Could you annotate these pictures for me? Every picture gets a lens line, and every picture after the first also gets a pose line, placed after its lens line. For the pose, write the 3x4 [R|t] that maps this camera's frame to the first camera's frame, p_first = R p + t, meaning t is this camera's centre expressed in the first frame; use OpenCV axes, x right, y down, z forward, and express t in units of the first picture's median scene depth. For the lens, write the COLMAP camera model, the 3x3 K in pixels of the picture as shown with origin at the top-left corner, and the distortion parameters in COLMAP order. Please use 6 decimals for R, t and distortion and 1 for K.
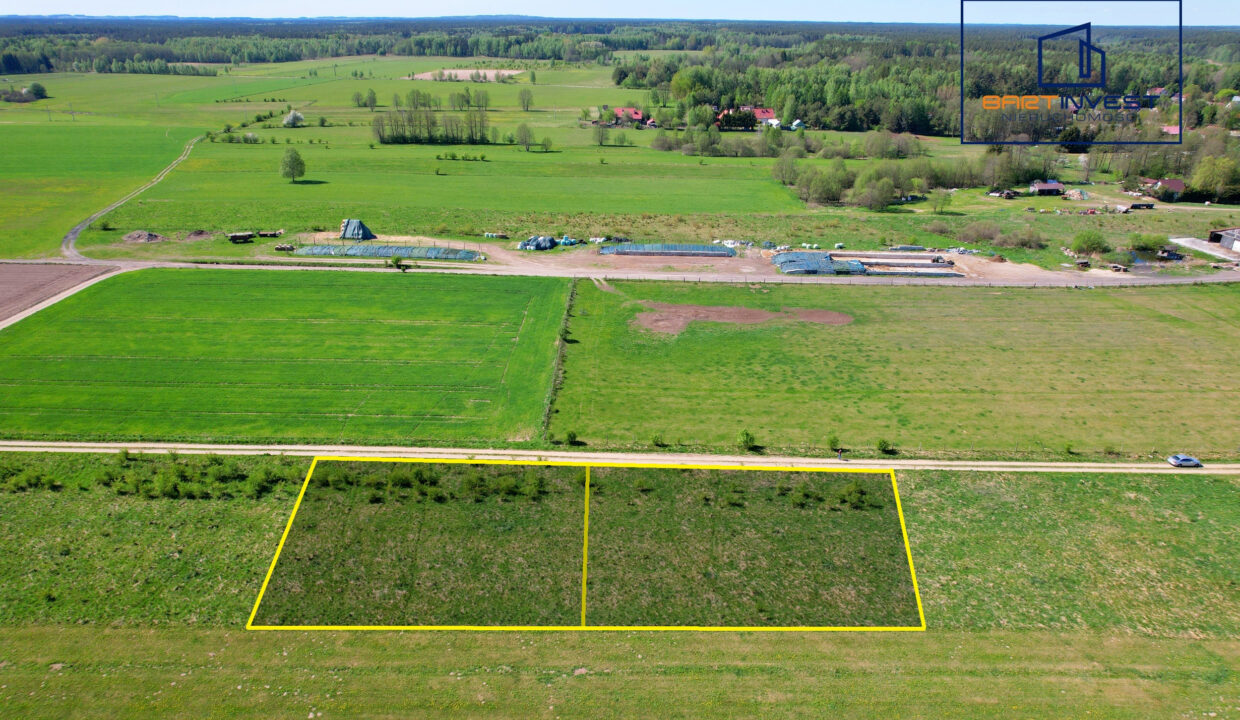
lens RADIAL K [[794.6, 0, 623.8], [0, 794.6, 356.9], [0, 0, 1]] dist [-0.074582, 0.066596]
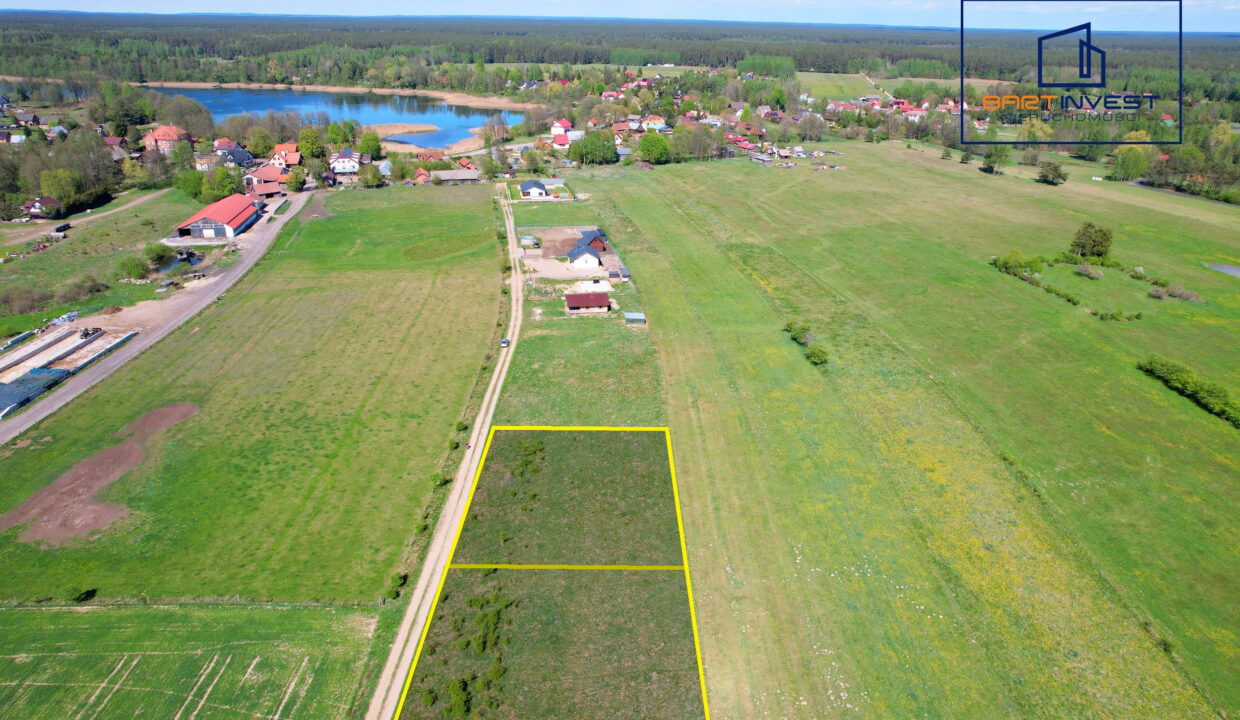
lens RADIAL K [[794.6, 0, 621.7], [0, 794.6, 364.3], [0, 0, 1]] dist [-0.074582, 0.066596]
pose [[0.014525, -0.414381, 0.909987, -0.436323], [0.385195, 0.842161, 0.377347, -0.195622], [-0.922721, 0.345042, 0.171850, 0.281736]]
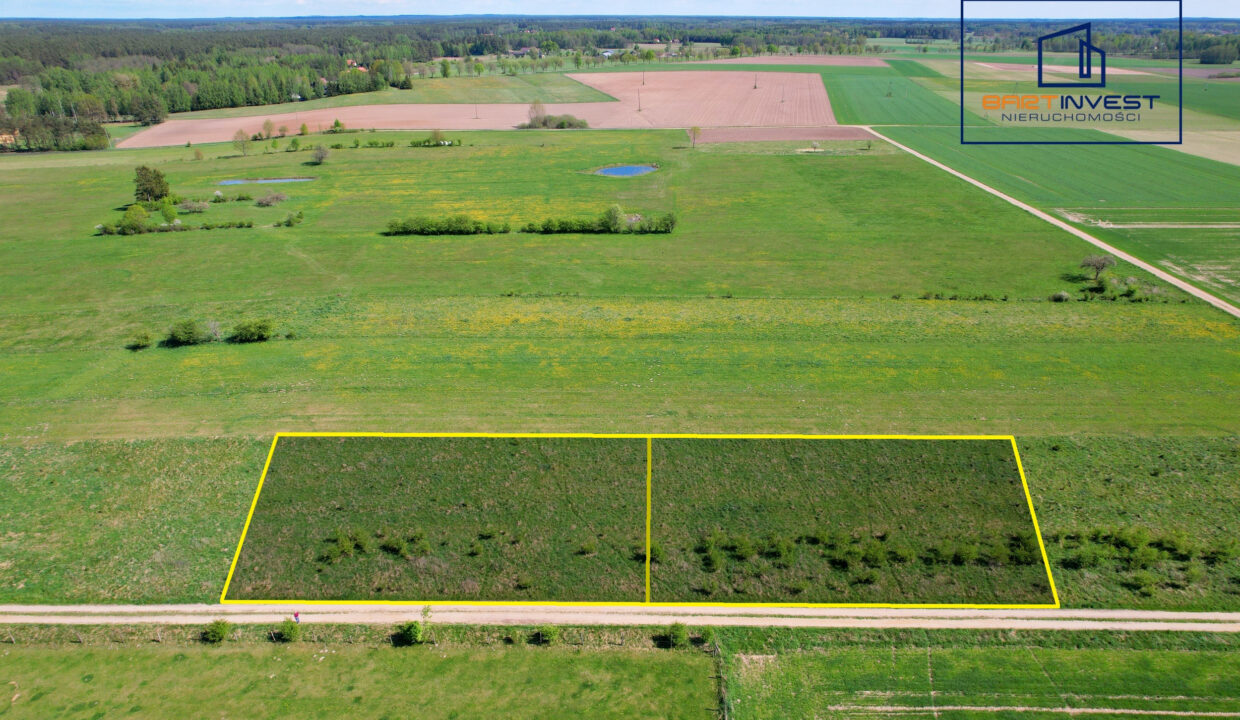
lens RADIAL K [[794.6, 0, 626.1], [0, 794.6, 361.0], [0, 0, 1]] dist [-0.074582, 0.066596]
pose [[-0.998455, -0.030726, 0.046291, -0.026483], [0.013427, 0.675025, 0.737672, -0.298431], [-0.053914, 0.737154, -0.673570, 0.701994]]
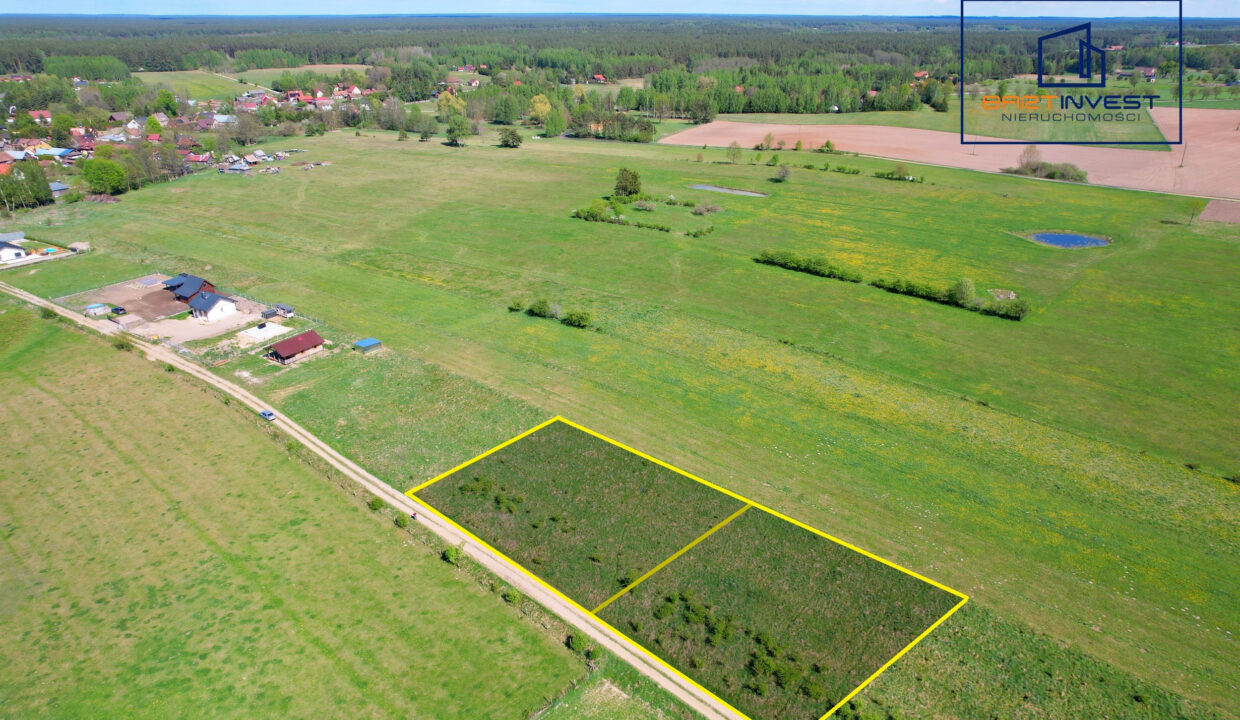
lens RADIAL K [[794.6, 0, 624.4], [0, 794.6, 368.3], [0, 0, 1]] dist [-0.074582, 0.066596]
pose [[-0.717258, -0.299706, 0.629061, -0.295943], [0.270449, 0.712267, 0.647714, -0.345820], [-0.642183, 0.634707, -0.429824, 0.627101]]
